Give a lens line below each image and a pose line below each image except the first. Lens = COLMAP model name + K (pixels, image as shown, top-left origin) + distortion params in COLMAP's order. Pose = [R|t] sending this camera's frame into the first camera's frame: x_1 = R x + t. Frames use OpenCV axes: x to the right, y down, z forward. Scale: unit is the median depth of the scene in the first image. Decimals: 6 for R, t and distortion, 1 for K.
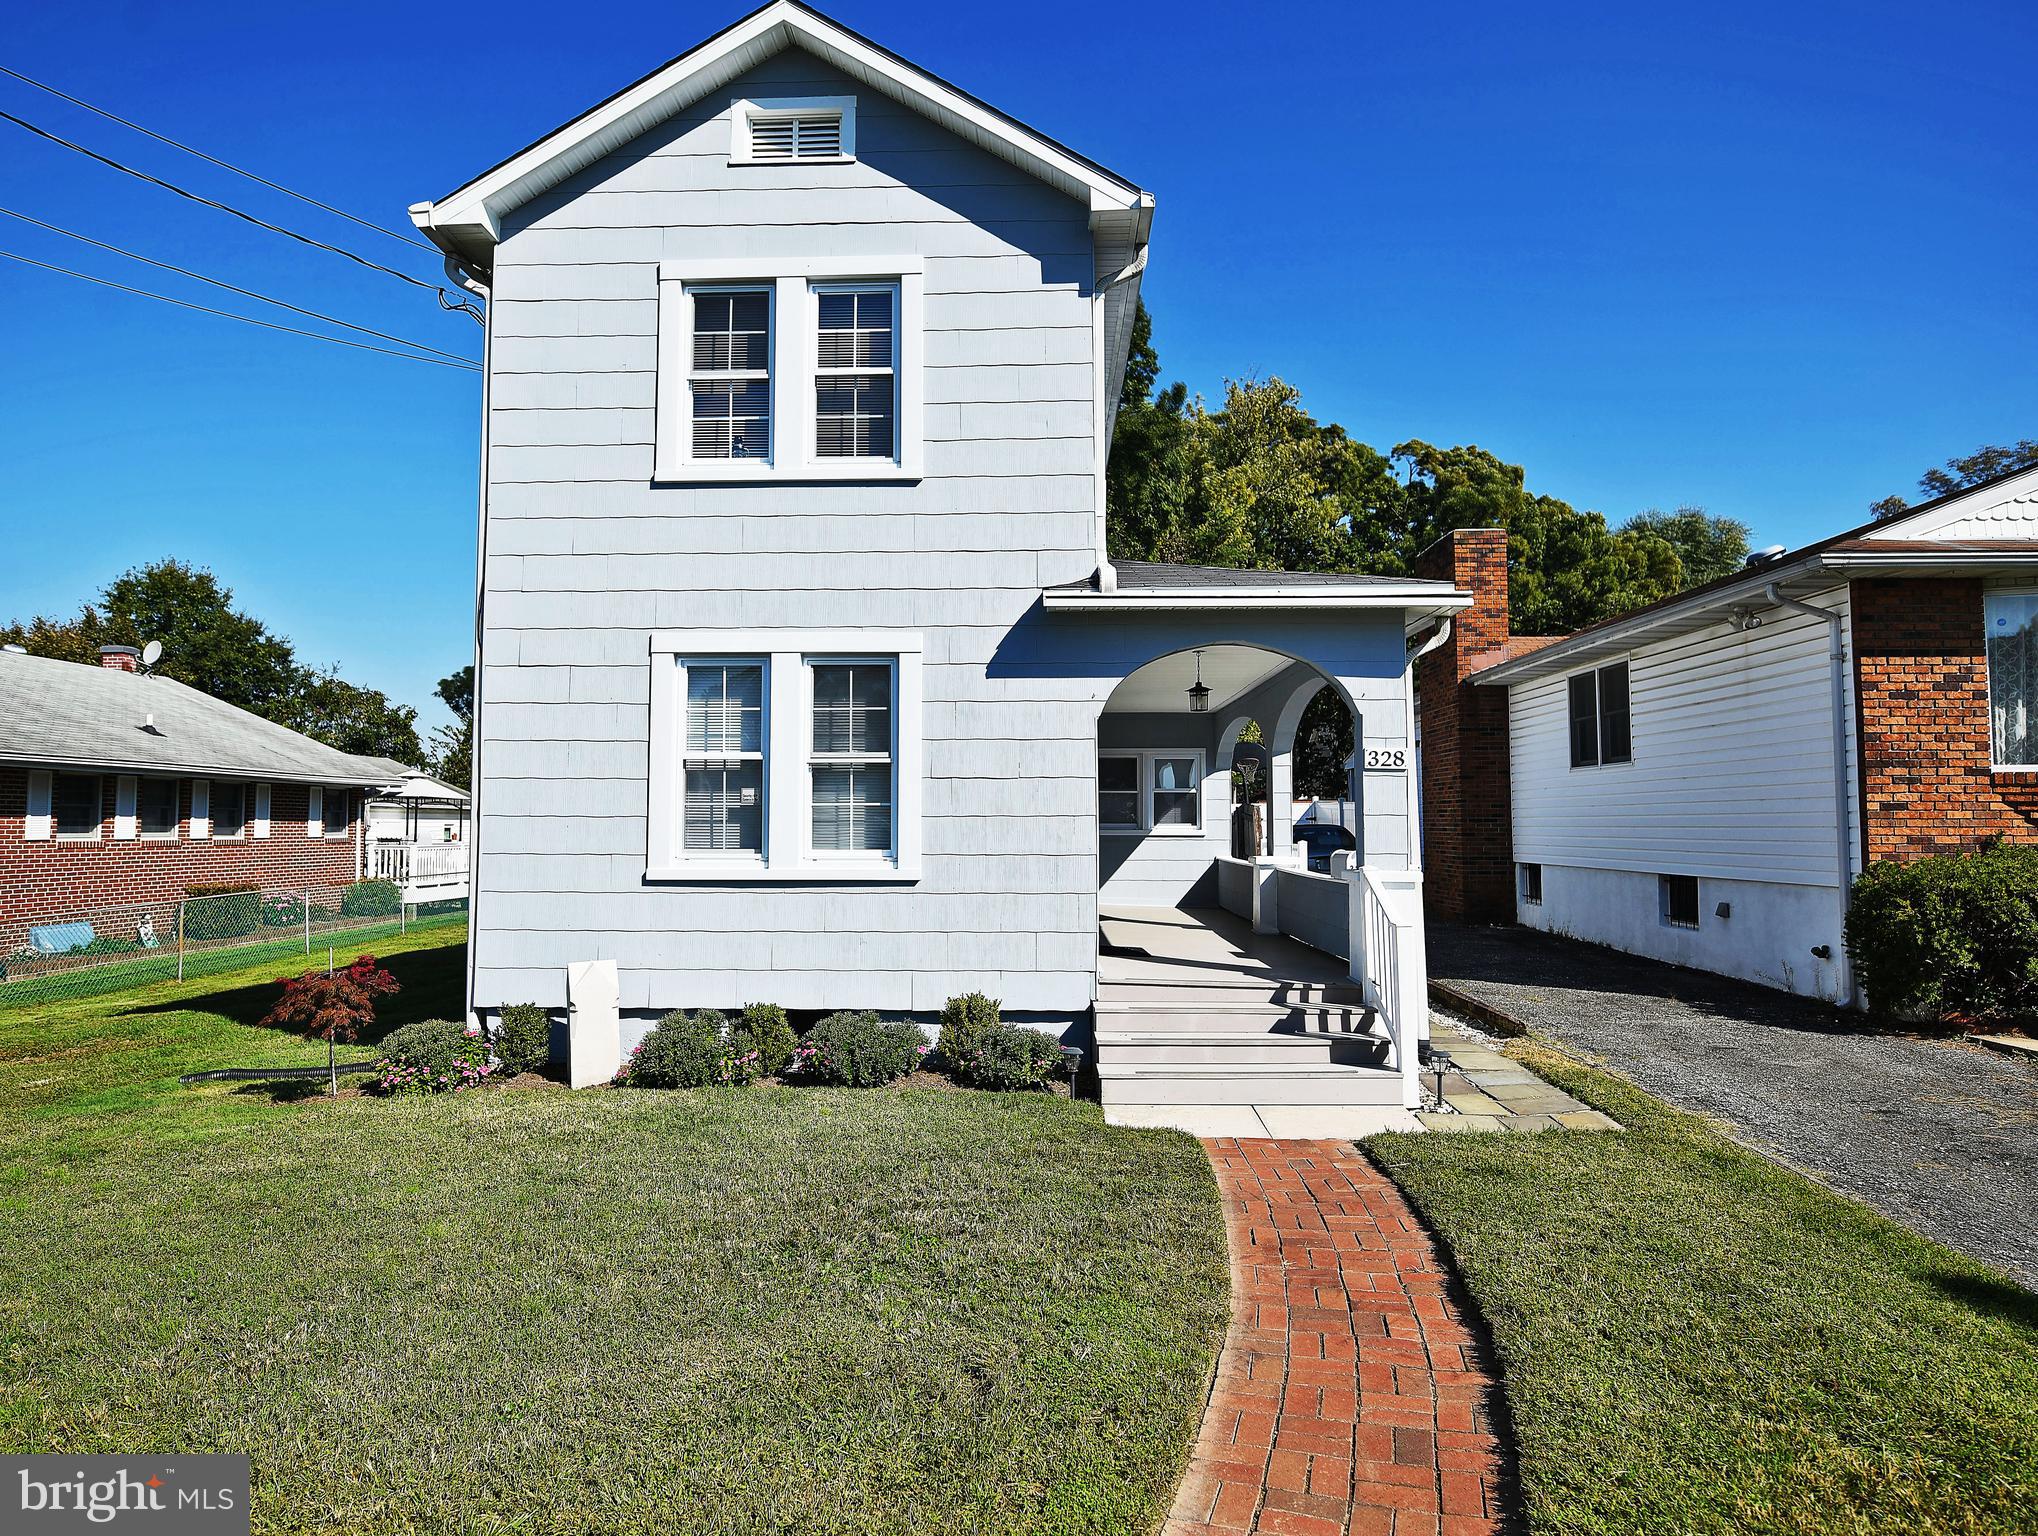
lens RADIAL K [[1257.5, 0, 987.8], [0, 1257.5, 752.0], [0, 0, 1]] dist [-0.000766, -0.007945]
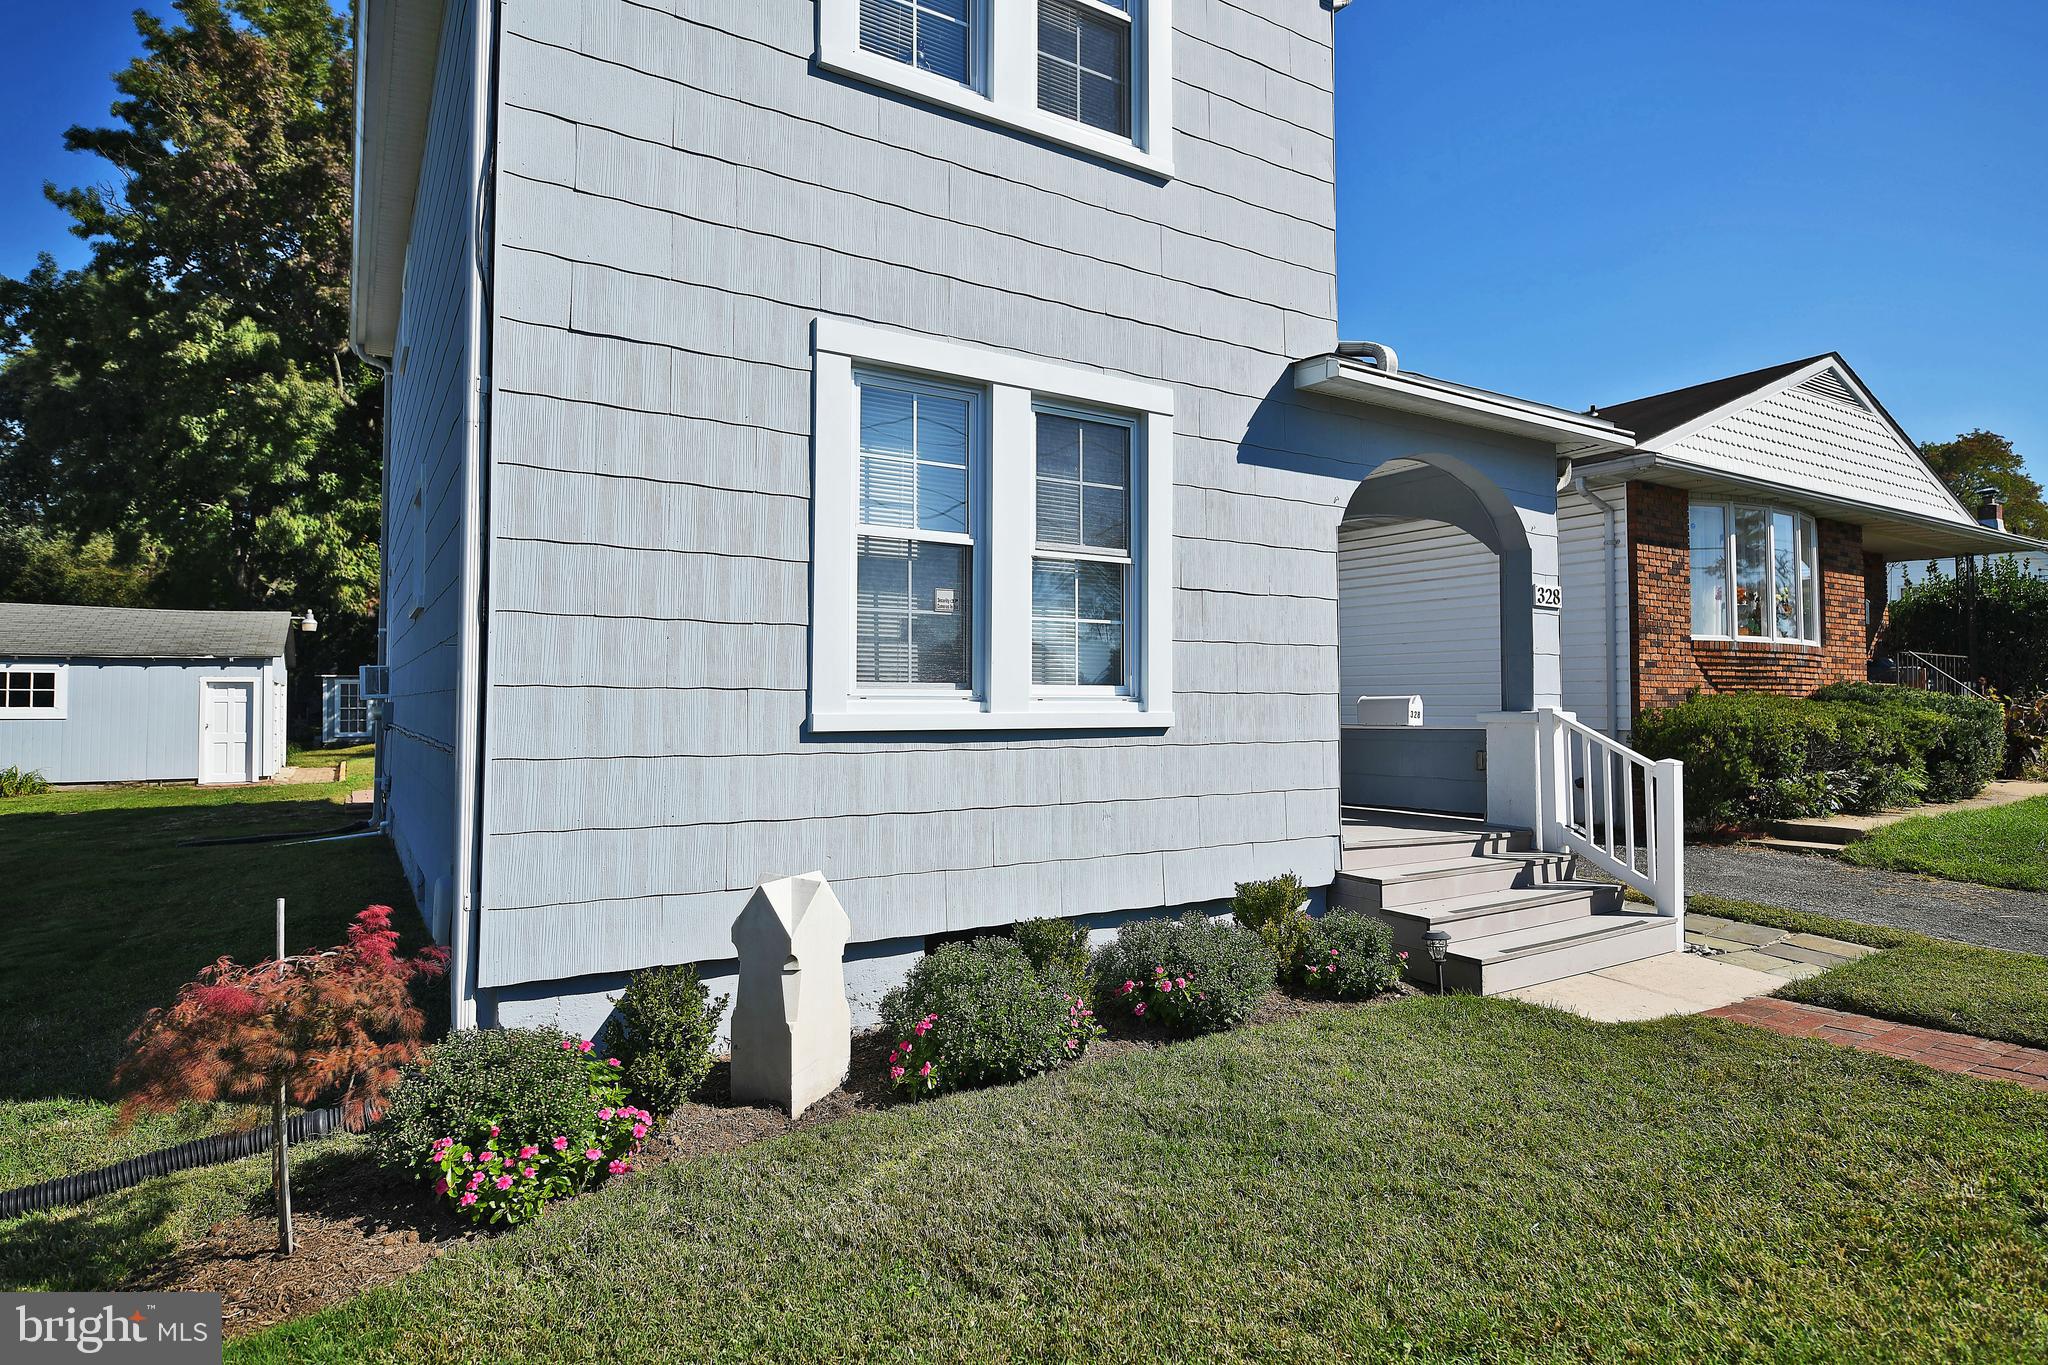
lens RADIAL K [[1107.1, 0, 1040.6], [0, 1107.1, 670.6], [0, 0, 1]] dist [-0.007013, -0.001045]
pose [[0.820023, 0.018142, 0.572043, -0.474223], [-0.034619, 0.999240, 0.017936, 0.058770], [-0.571283, -0.034512, 0.820027, 0.506131]]
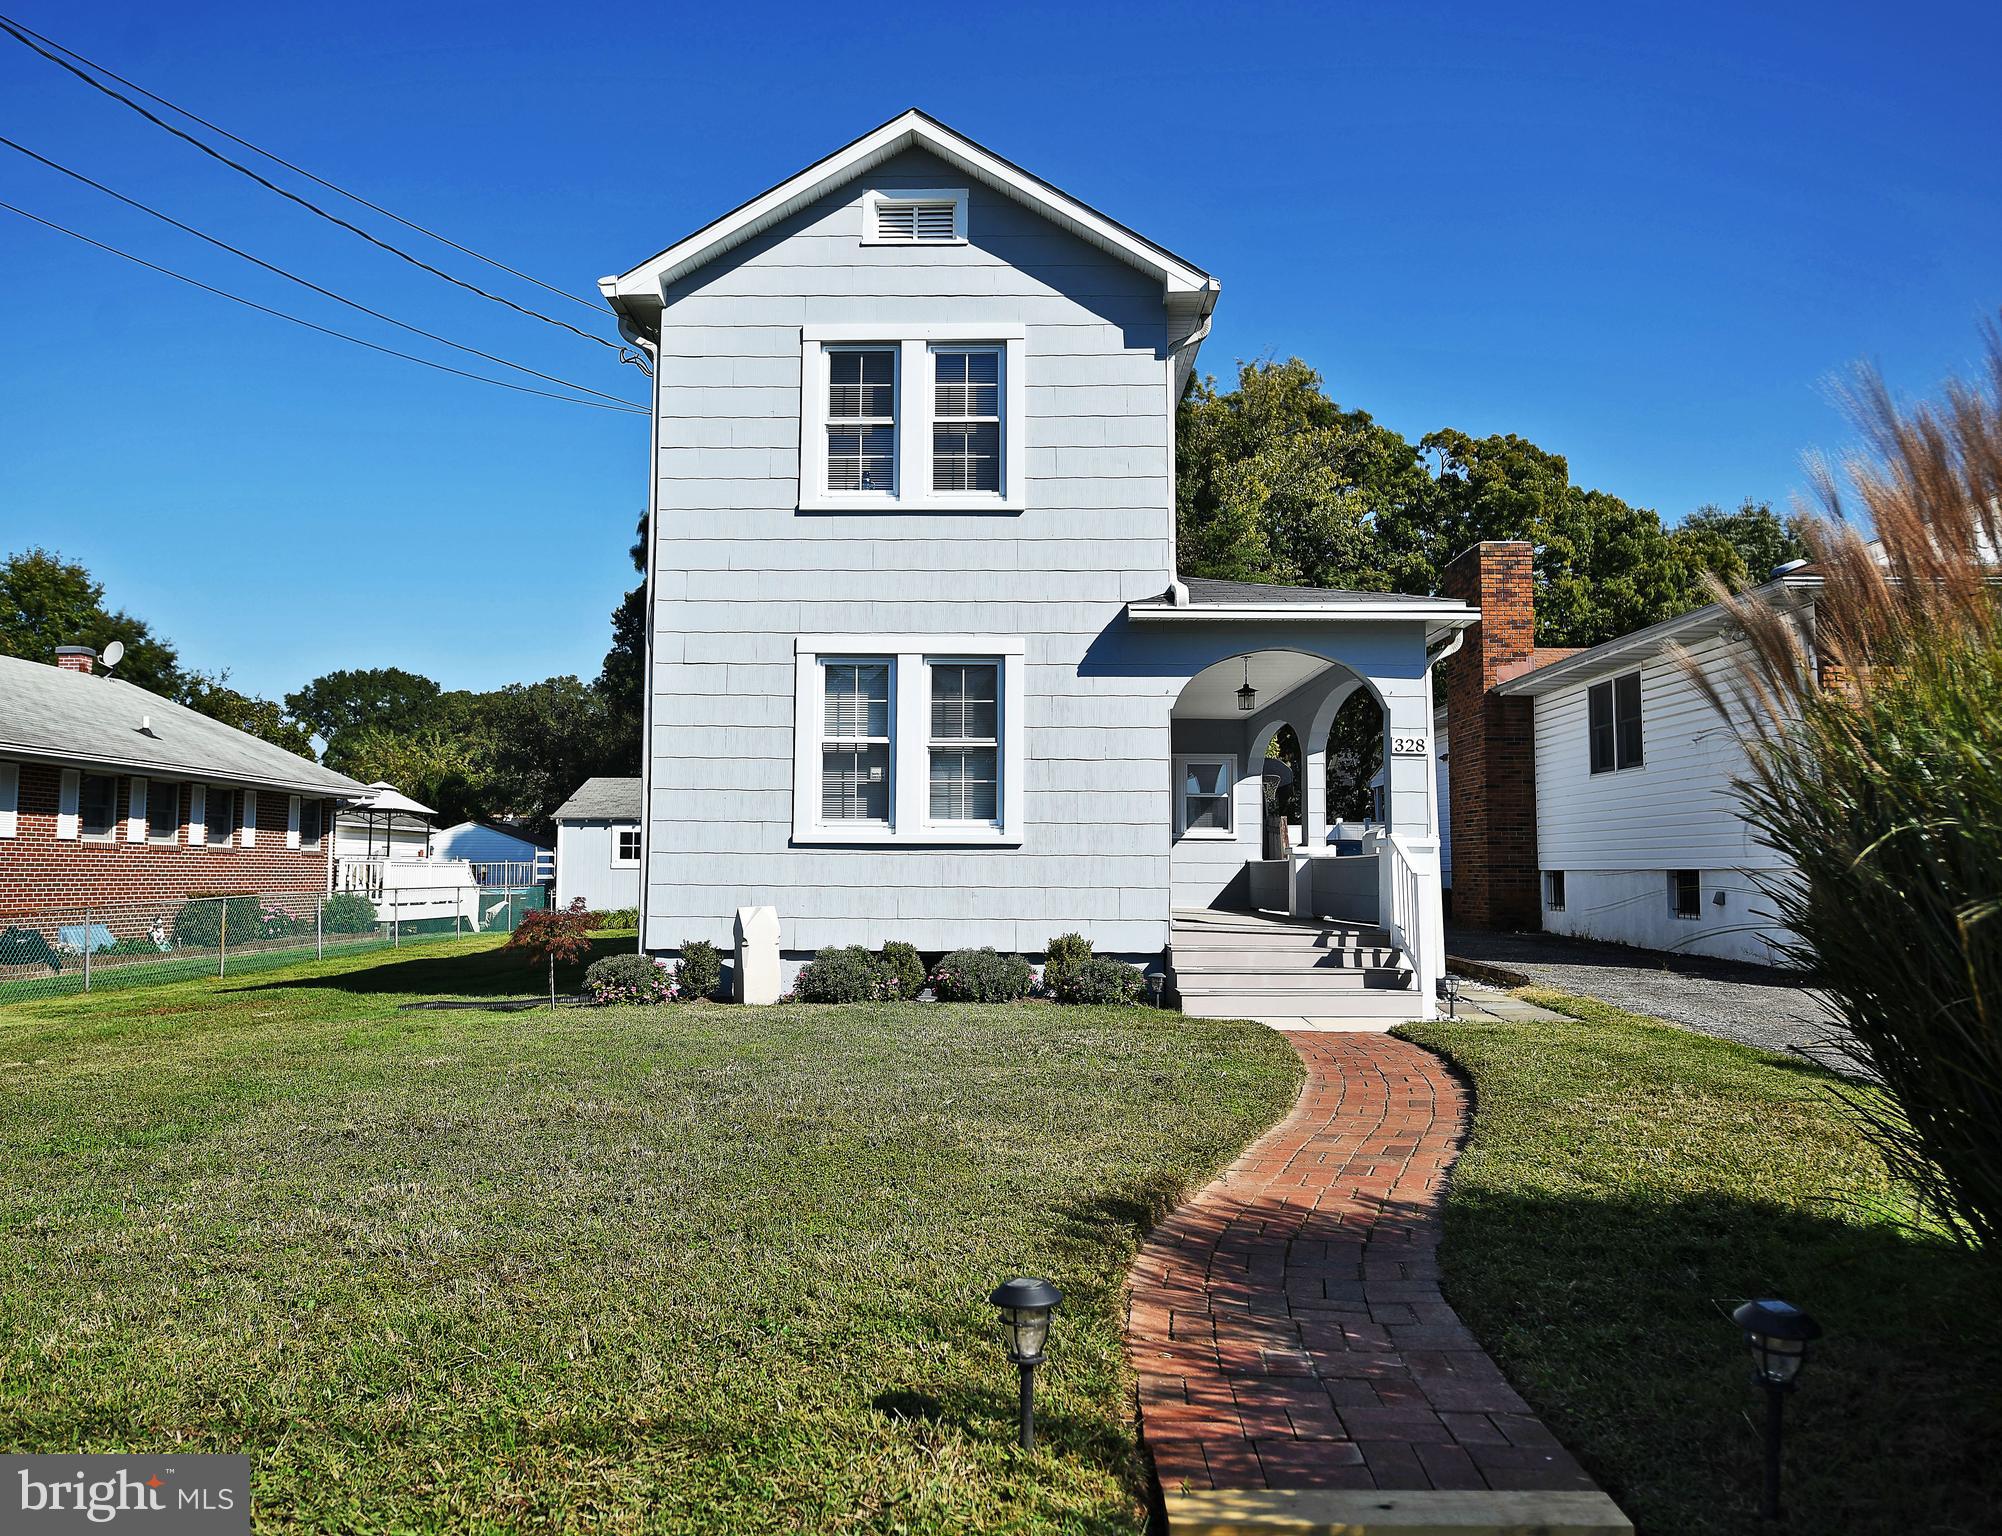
lens RADIAL K [[1522.2, 0, 954.3], [0, 1522.2, 756.3], [0, 0, 1]] dist [-0.003406, -0.000737]
pose [[0.999908, 0.006911, 0.011706, -0.133457], [-0.006692, 0.999803, -0.018669, 0.044680], [-0.011832, 0.018589, 0.999757, -0.442181]]
